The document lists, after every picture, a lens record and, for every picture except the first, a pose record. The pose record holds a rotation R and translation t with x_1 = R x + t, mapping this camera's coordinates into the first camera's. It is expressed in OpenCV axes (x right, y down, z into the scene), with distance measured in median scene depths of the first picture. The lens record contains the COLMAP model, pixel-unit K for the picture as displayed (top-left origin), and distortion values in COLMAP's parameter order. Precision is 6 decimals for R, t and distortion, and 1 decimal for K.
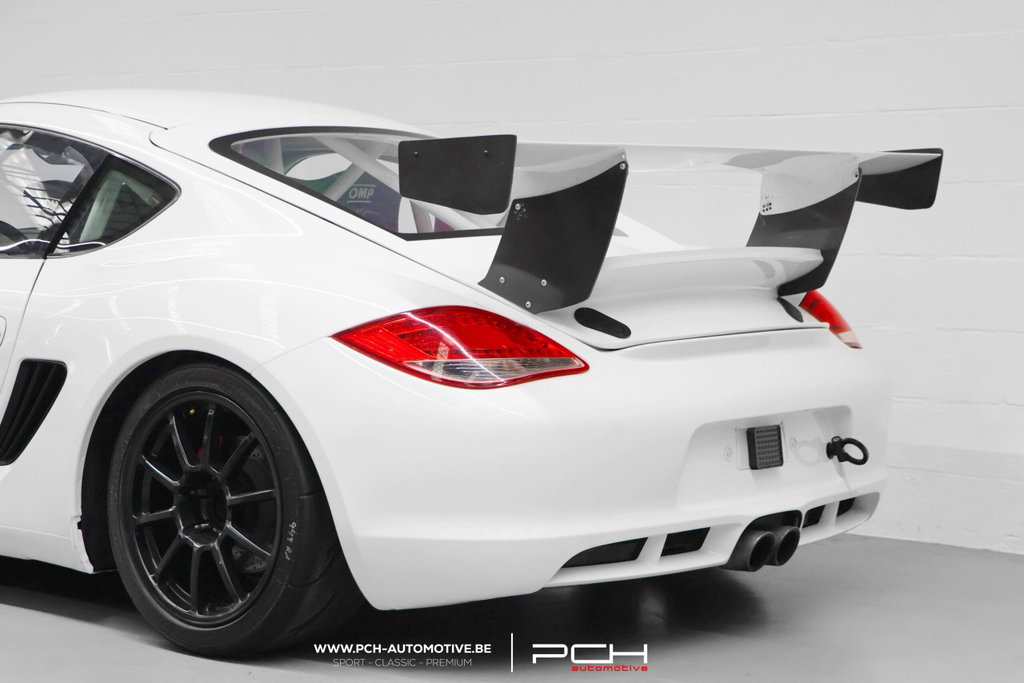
lens RADIAL K [[2169.7, 0, 511.8], [0, 2169.7, 367.7], [0, 0, 1]] dist [0.369543, 0.101275]
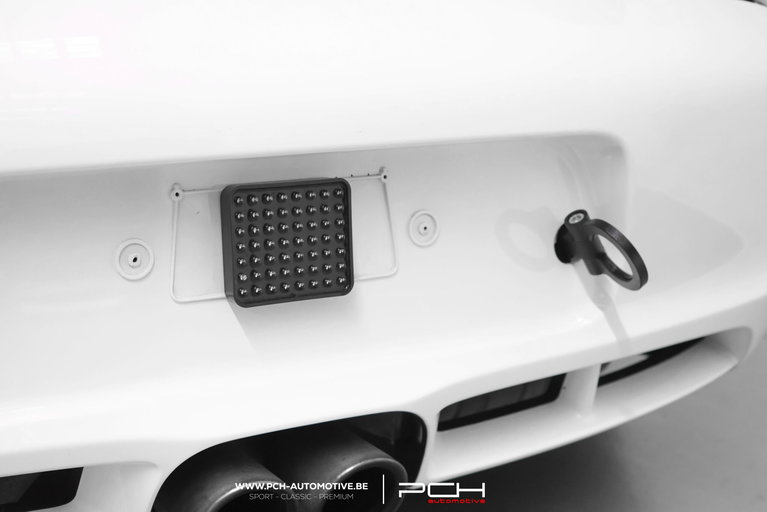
lens RADIAL K [[1223.3, 0, 383.5], [0, 1223.3, 256.0], [0, 0, 1]] dist [-0.142123, 0.079771]
pose [[0.930680, 0.096938, -0.352757, 0.200781], [-0.039916, 0.985405, 0.165481, 0.005130], [0.363650, -0.139929, 0.920966, 0.818508]]
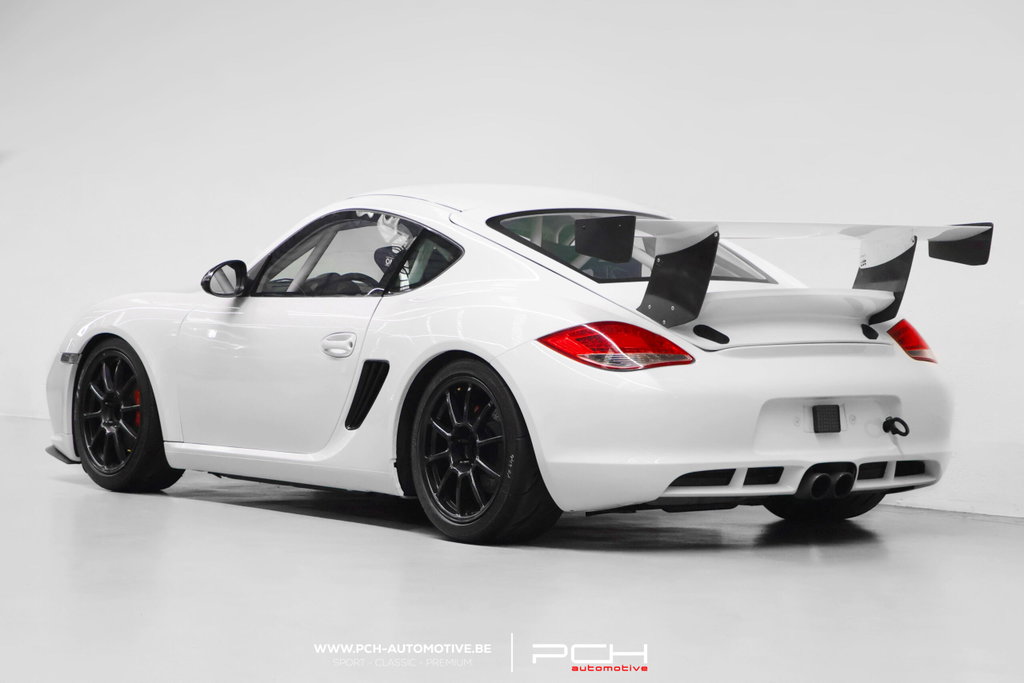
lens RADIAL K [[2979.7, 0, 512.1], [0, 2979.7, 373.5], [0, 0, 1]] dist [0.694684, 0.648579]
pose [[0.976159, 0.011500, -0.216751, 0.354108], [-0.021679, 0.998768, -0.044640, 0.102556], [0.215971, 0.048274, 0.975206, -1.084200]]
